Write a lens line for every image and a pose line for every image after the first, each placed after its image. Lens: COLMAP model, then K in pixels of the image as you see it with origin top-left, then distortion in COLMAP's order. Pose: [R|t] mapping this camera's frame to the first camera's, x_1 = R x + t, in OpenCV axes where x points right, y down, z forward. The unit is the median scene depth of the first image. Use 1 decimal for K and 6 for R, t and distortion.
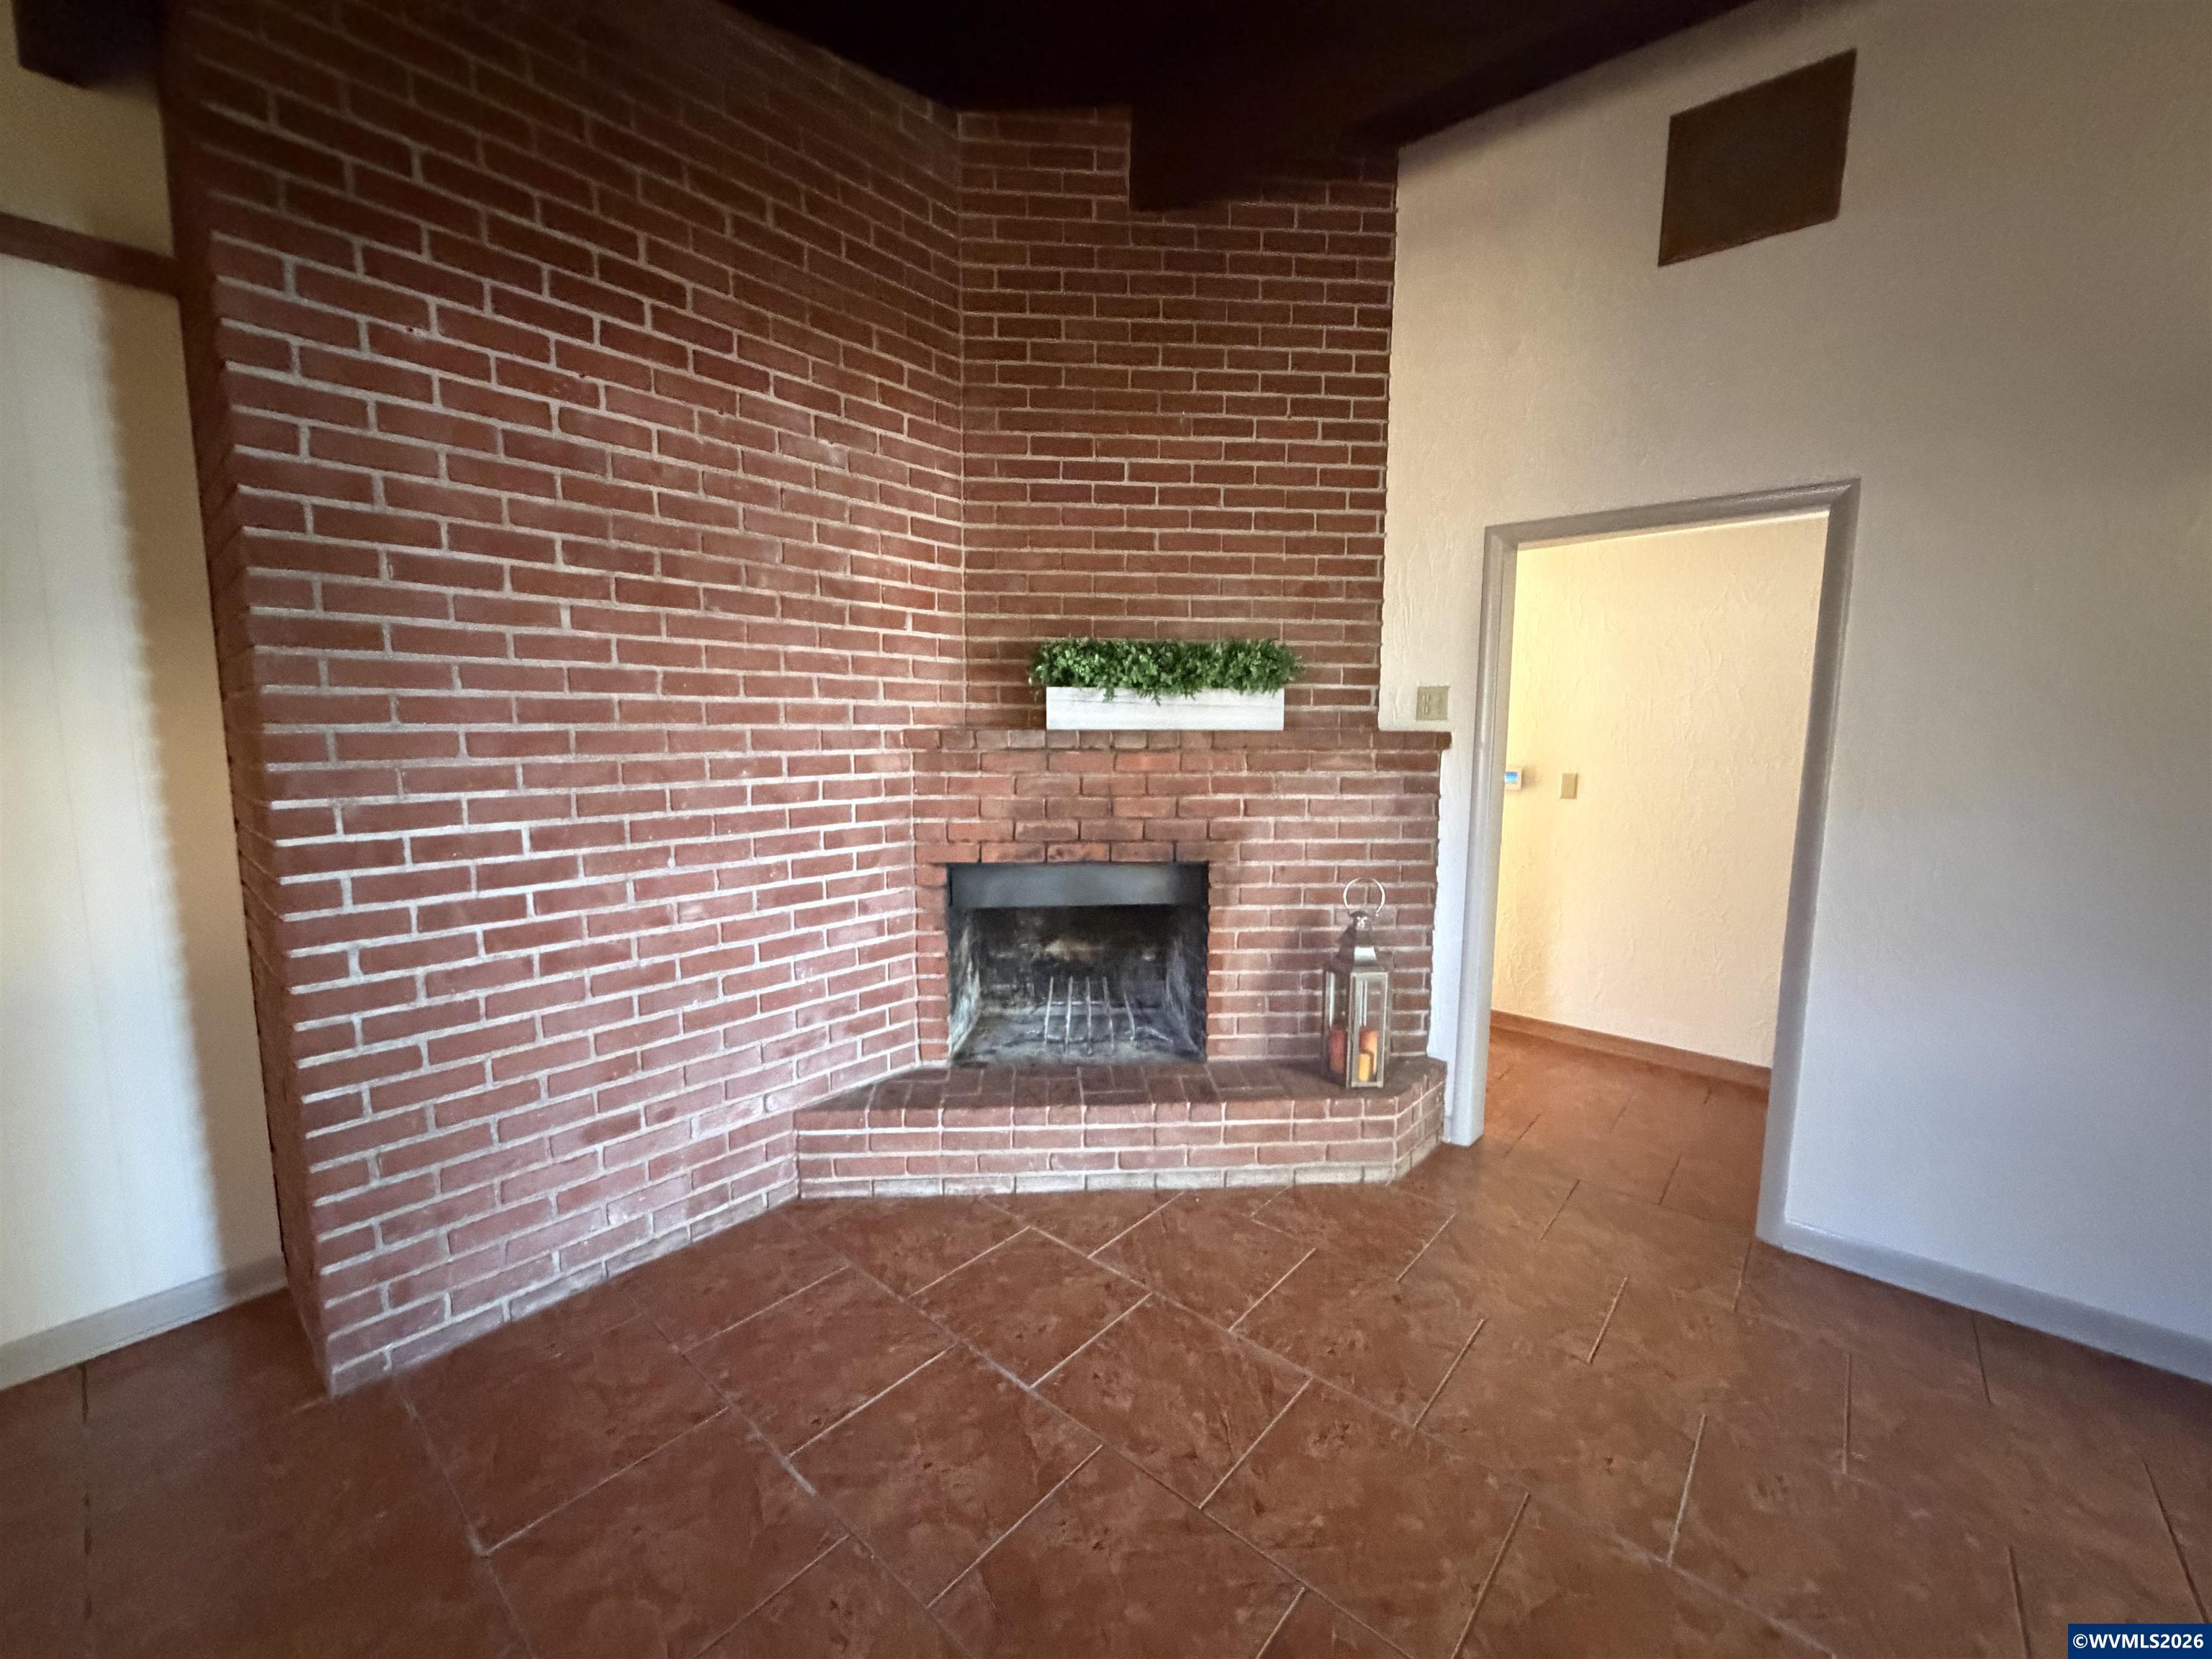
lens RADIAL K [[881.3, 0, 1098.3], [0, 881.3, 827.5], [0, 0, 1]] dist [-0.000905, -0.000234]
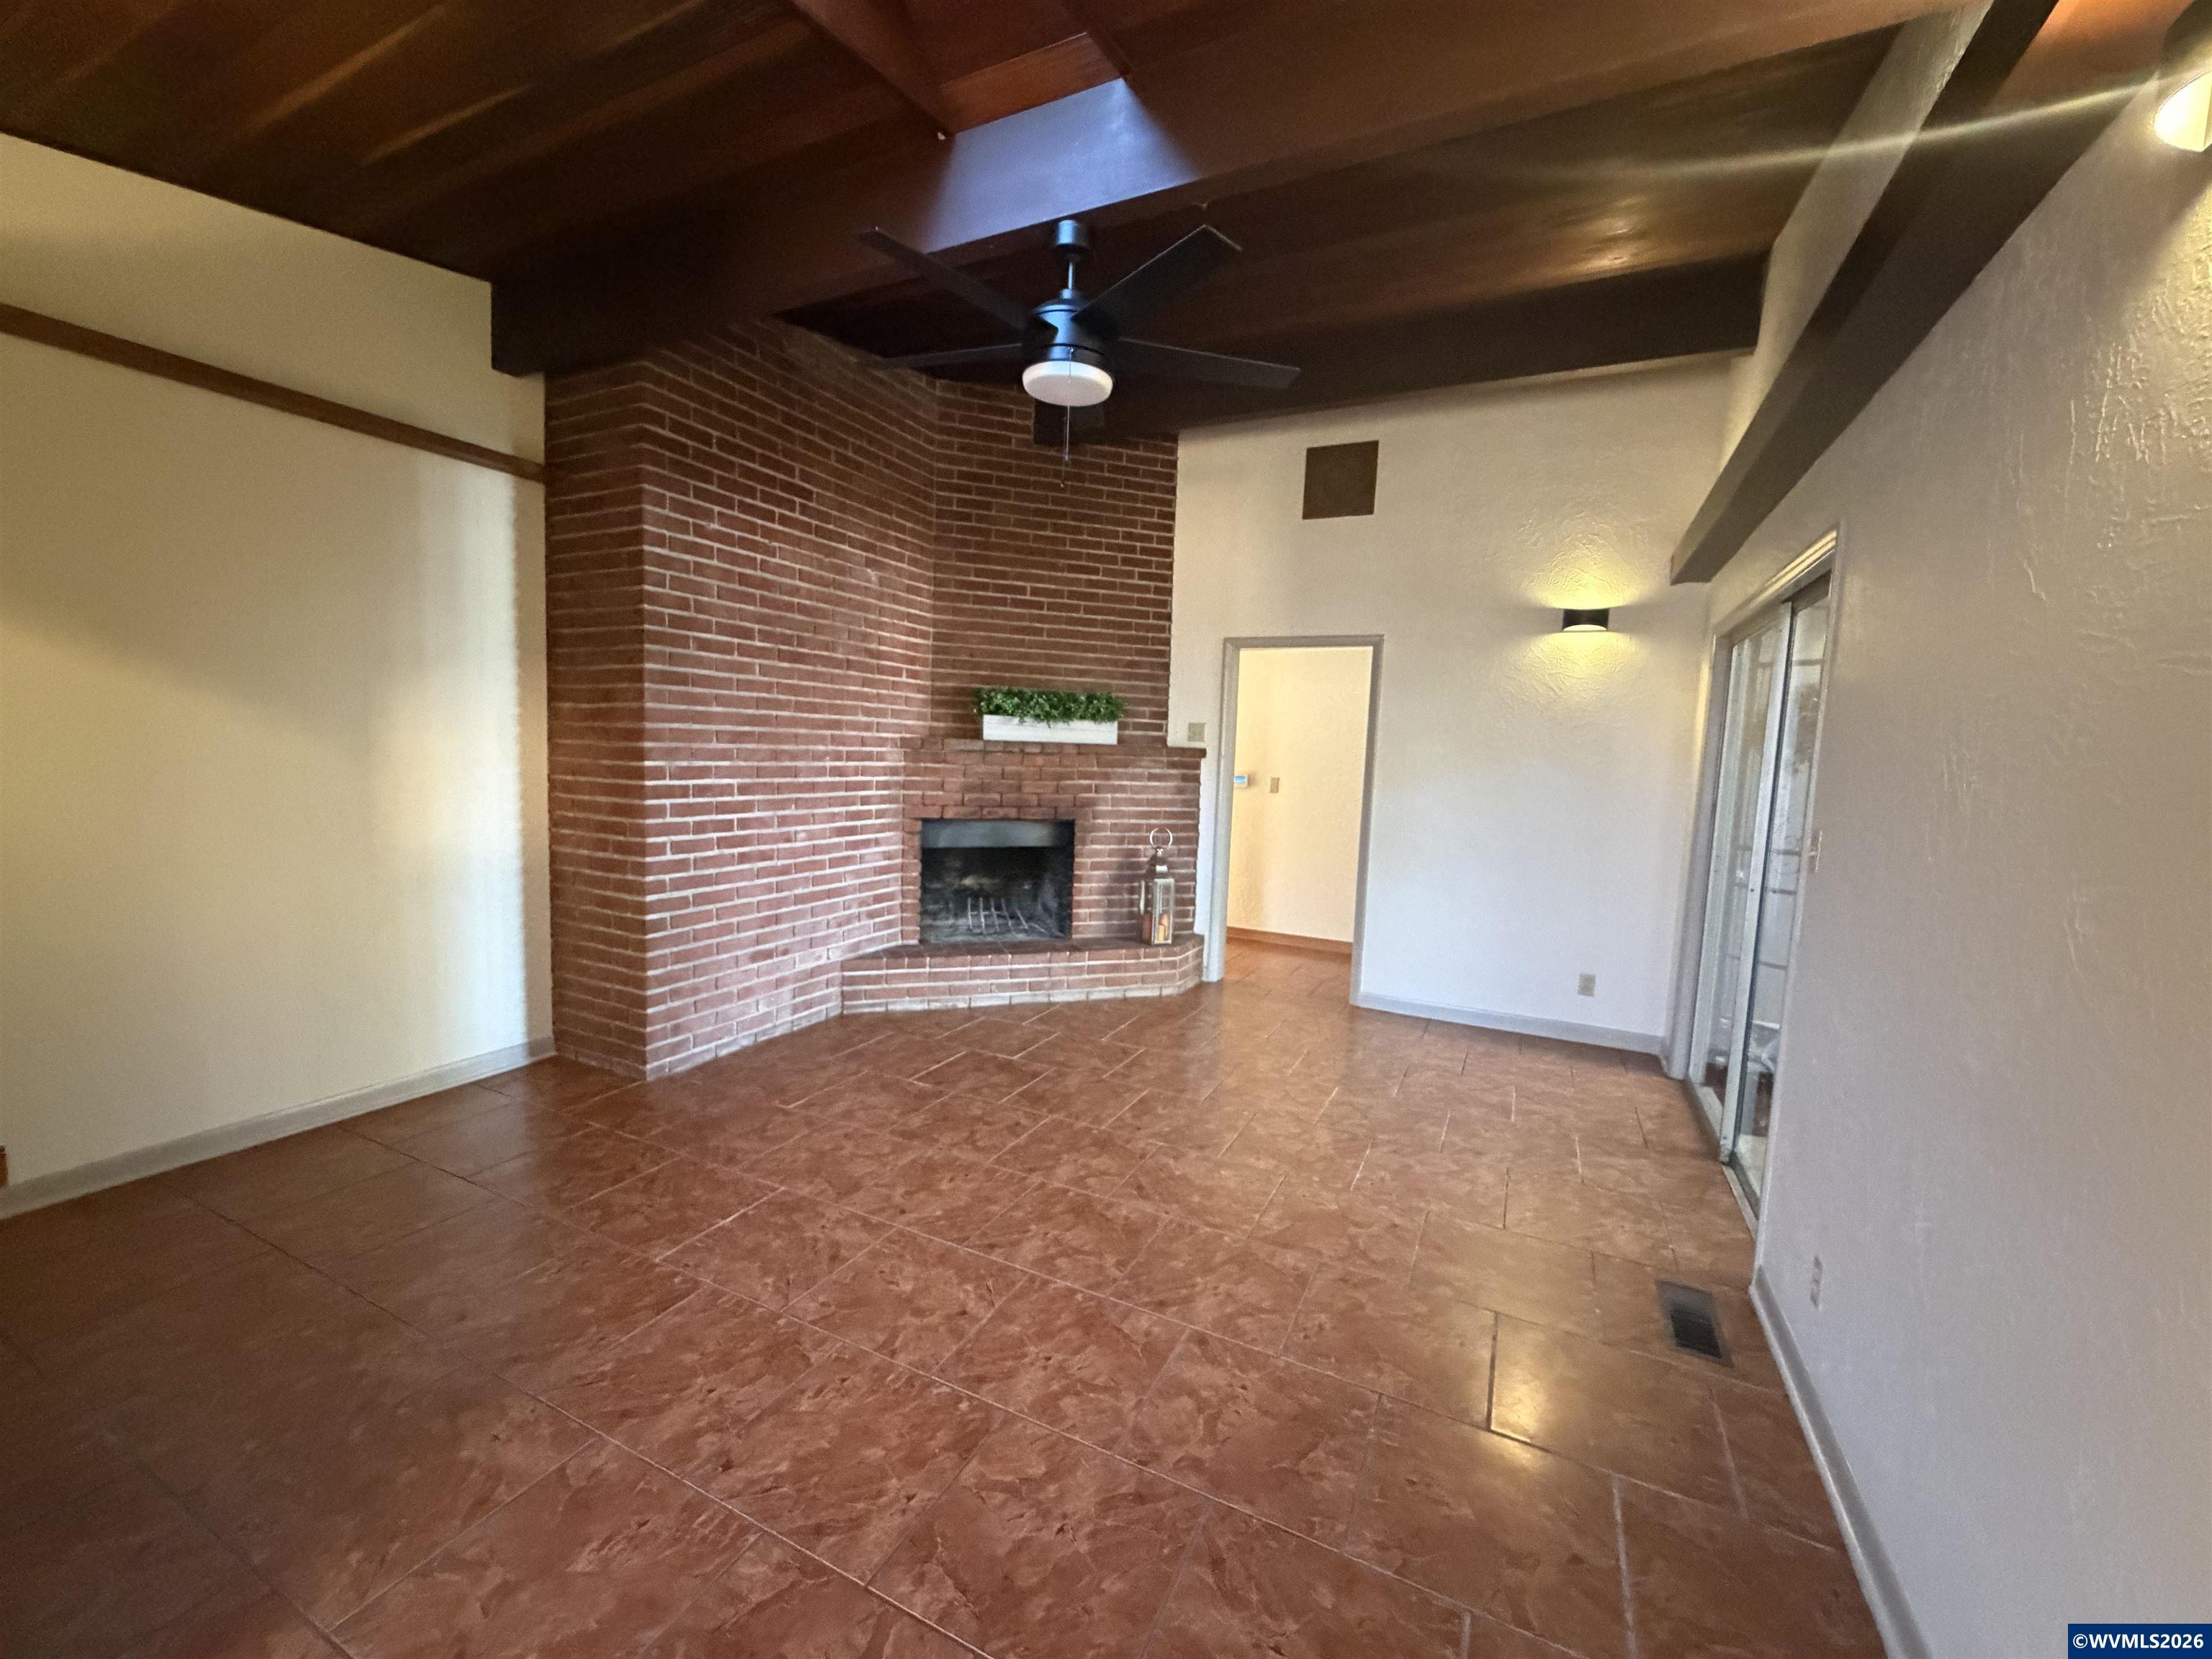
lens RADIAL K [[881.3, 0, 1098.3], [0, 881.3, 827.5], [0, 0, 1]] dist [-0.000905, -0.000234]
pose [[0.967581, 0.007515, 0.252451, -0.275025], [-0.001700, 0.999728, -0.023245, 0.098138], [-0.252557, 0.022062, 0.967330, -0.703244]]
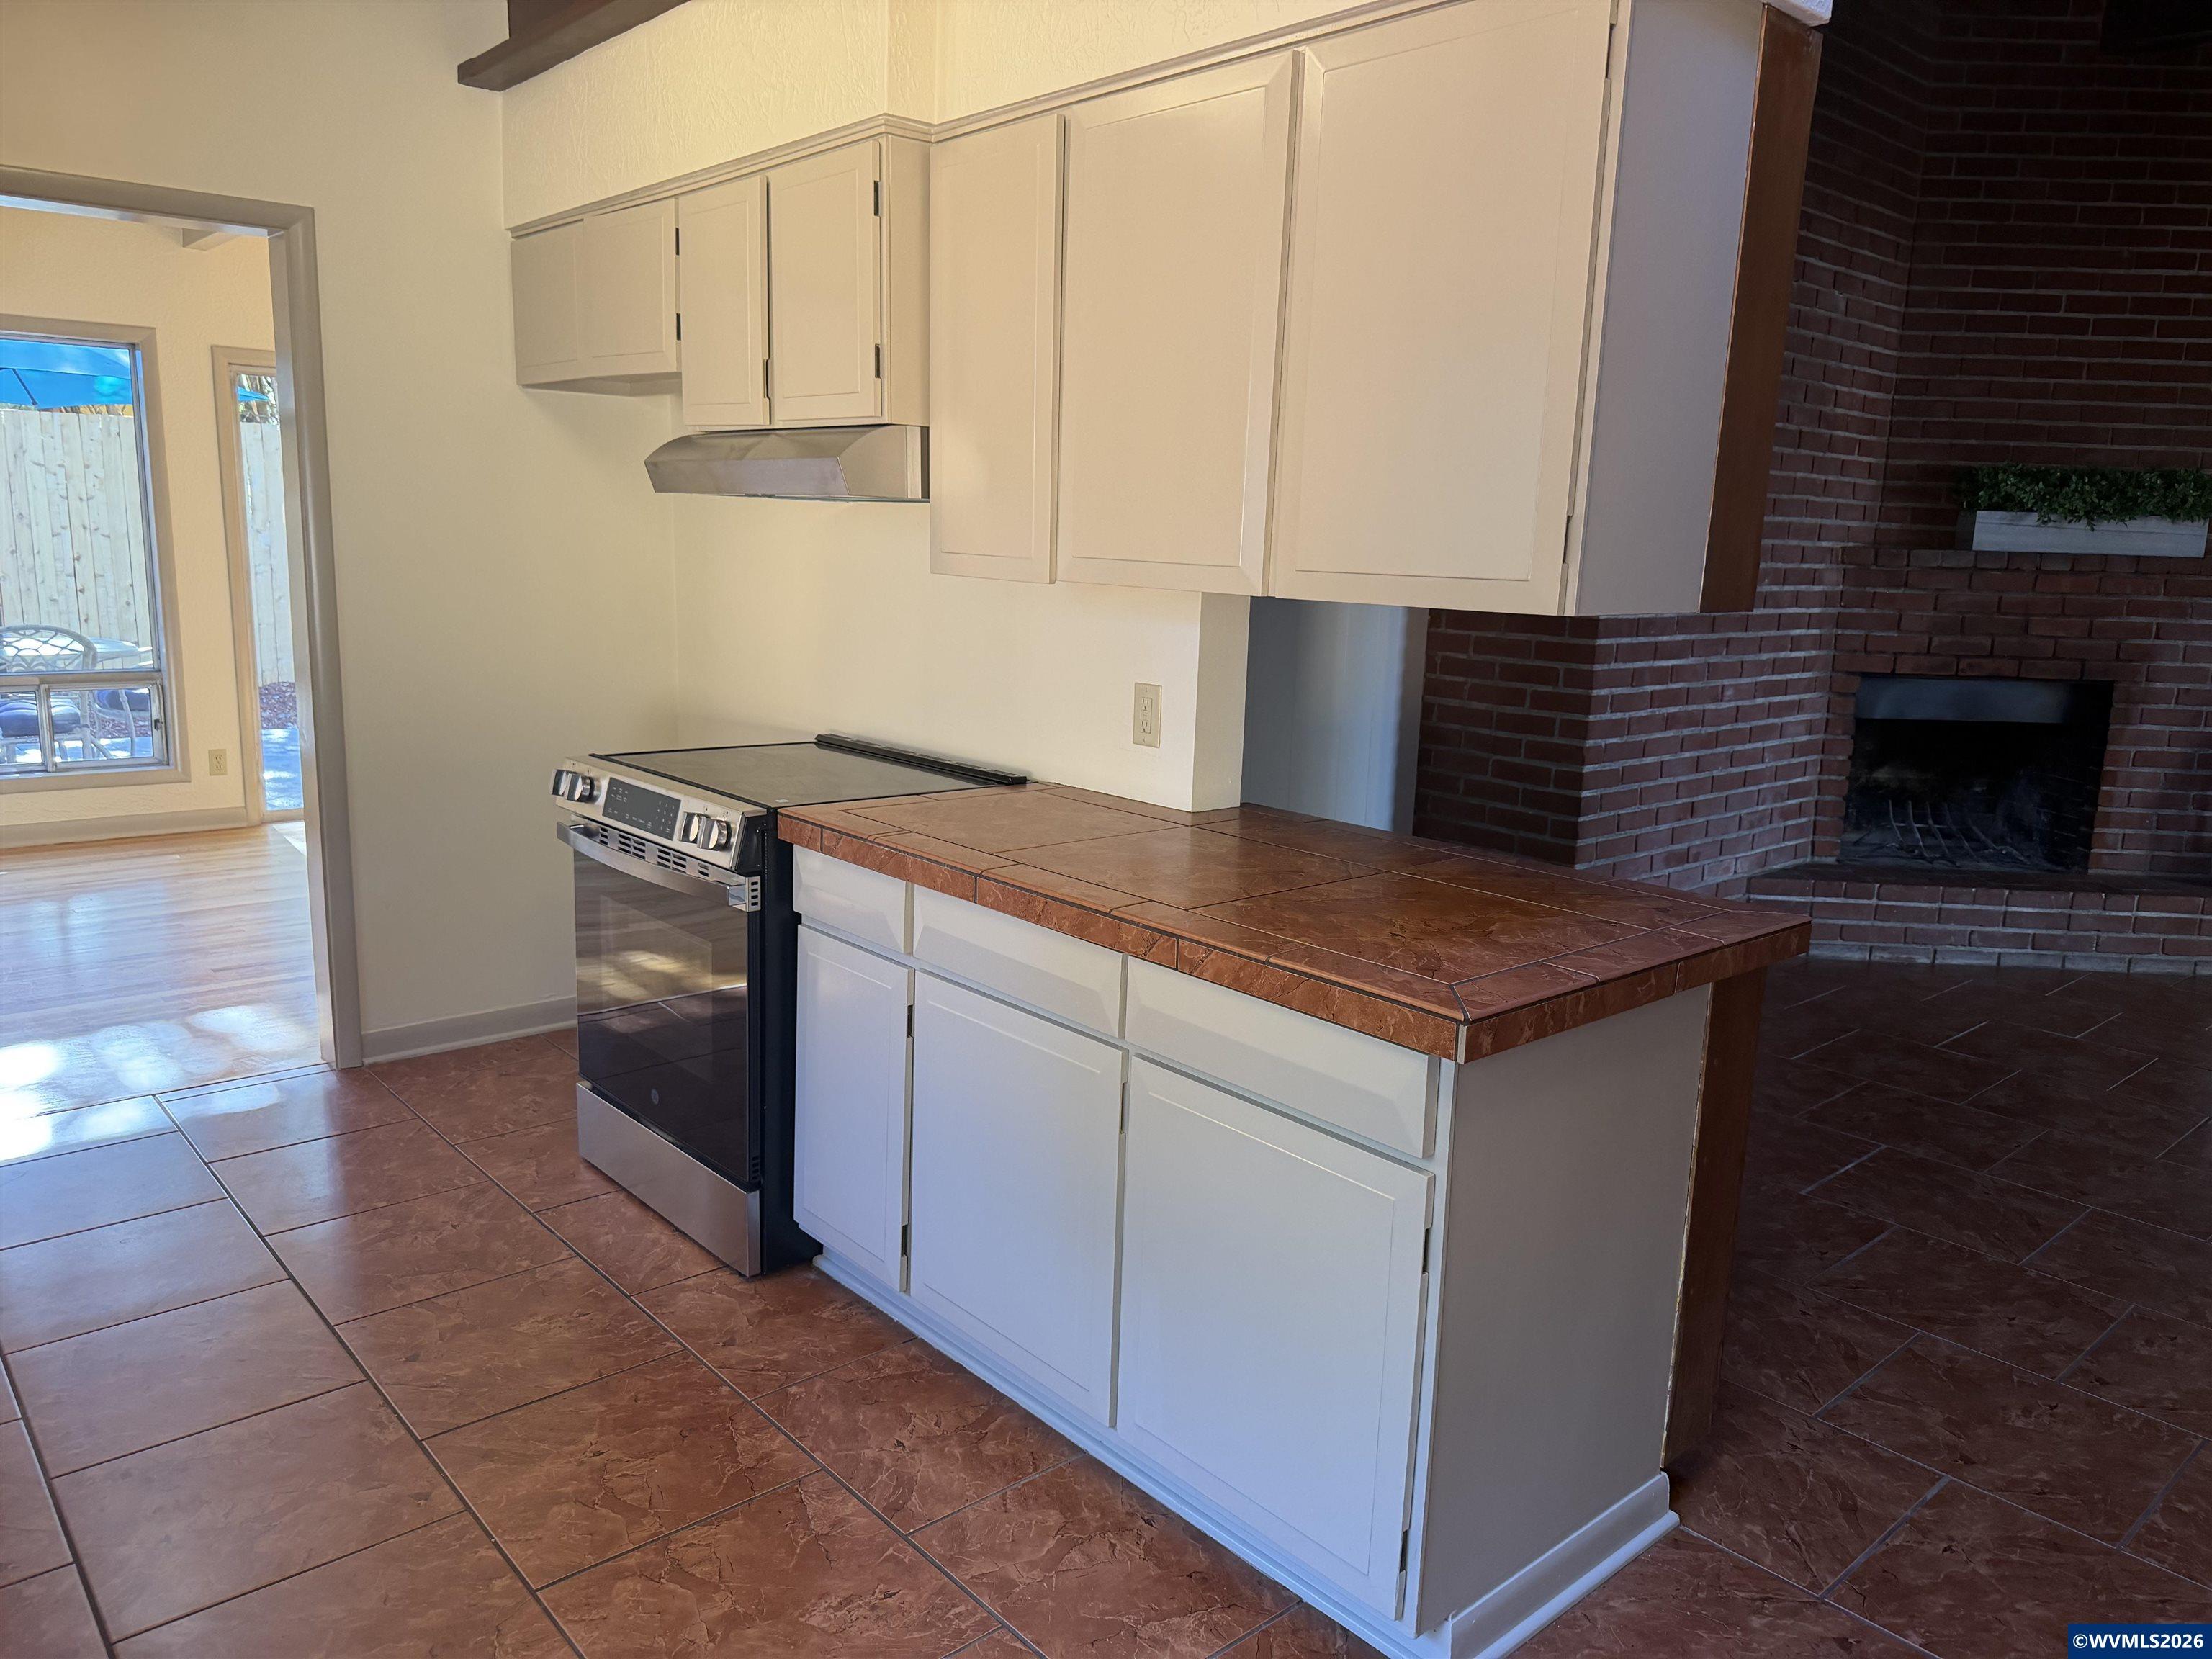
lens RADIAL K [[1574.9, 0, 1103.5], [0, 1574.9, 822.6], [0, 0, 1]] dist [-0.000765, -0.004948]
pose [[0.991073, 0.049953, -0.123611, -0.863868], [-0.041445, 0.996653, 0.070468, 0.129517], [0.126718, -0.064716, 0.989825, -1.064580]]
